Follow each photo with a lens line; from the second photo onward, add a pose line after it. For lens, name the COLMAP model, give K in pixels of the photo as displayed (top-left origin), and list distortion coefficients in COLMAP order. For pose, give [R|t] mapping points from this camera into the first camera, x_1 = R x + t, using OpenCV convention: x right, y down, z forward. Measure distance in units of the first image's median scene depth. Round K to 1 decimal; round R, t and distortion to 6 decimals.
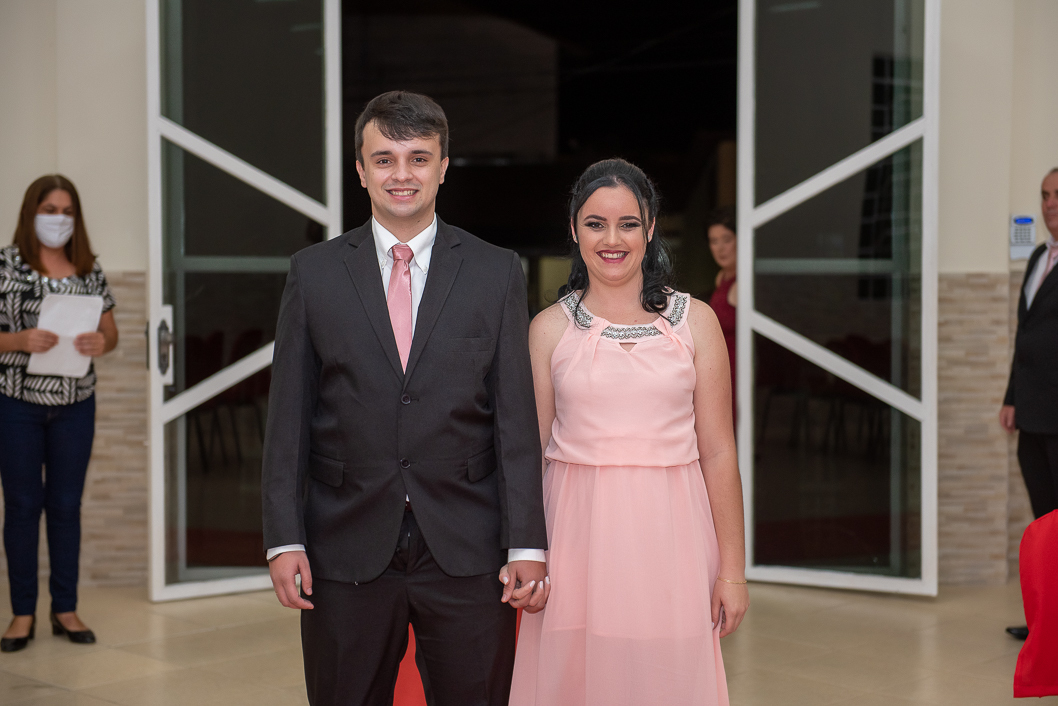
lens RADIAL K [[1883.4, 0, 563.4], [0, 1883.4, 350.6], [0, 0, 1]] dist [0.039895, 0.132747]
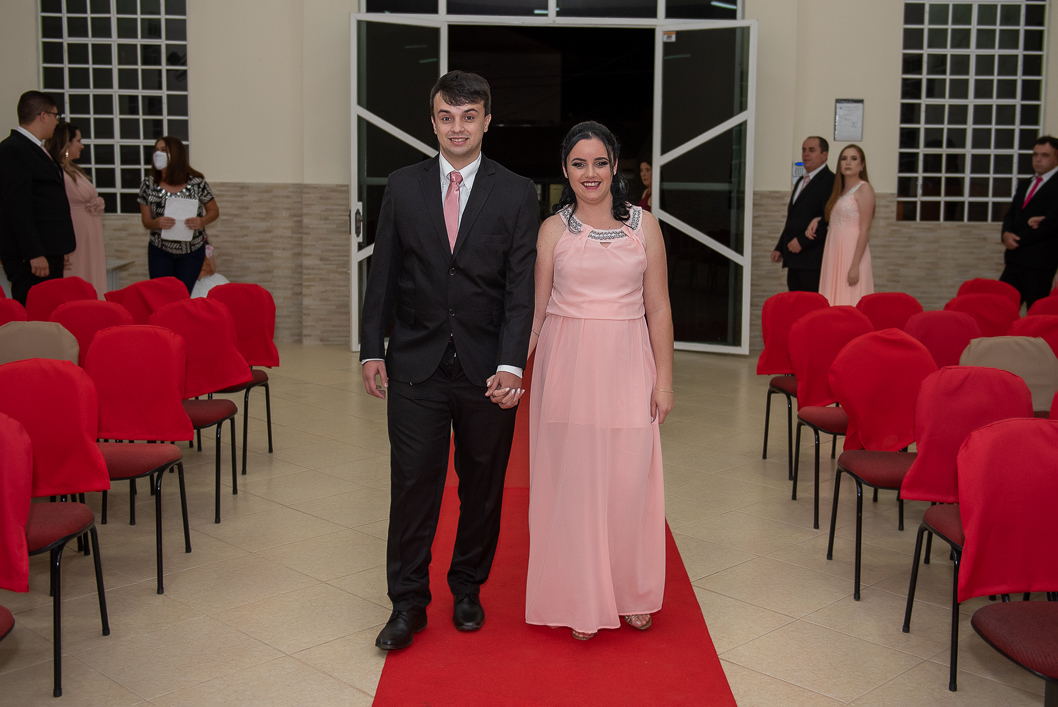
lens RADIAL K [[1388.4, 0, 529.0], [0, 1388.4, 353.5], [0, 0, 1]] dist [0.002033, 0.007510]
pose [[0.999704, 0.015323, -0.018918, -0.003848], [-0.013902, 0.997230, 0.073064, 0.024039], [0.019985, -0.072780, 0.997148, -0.425899]]
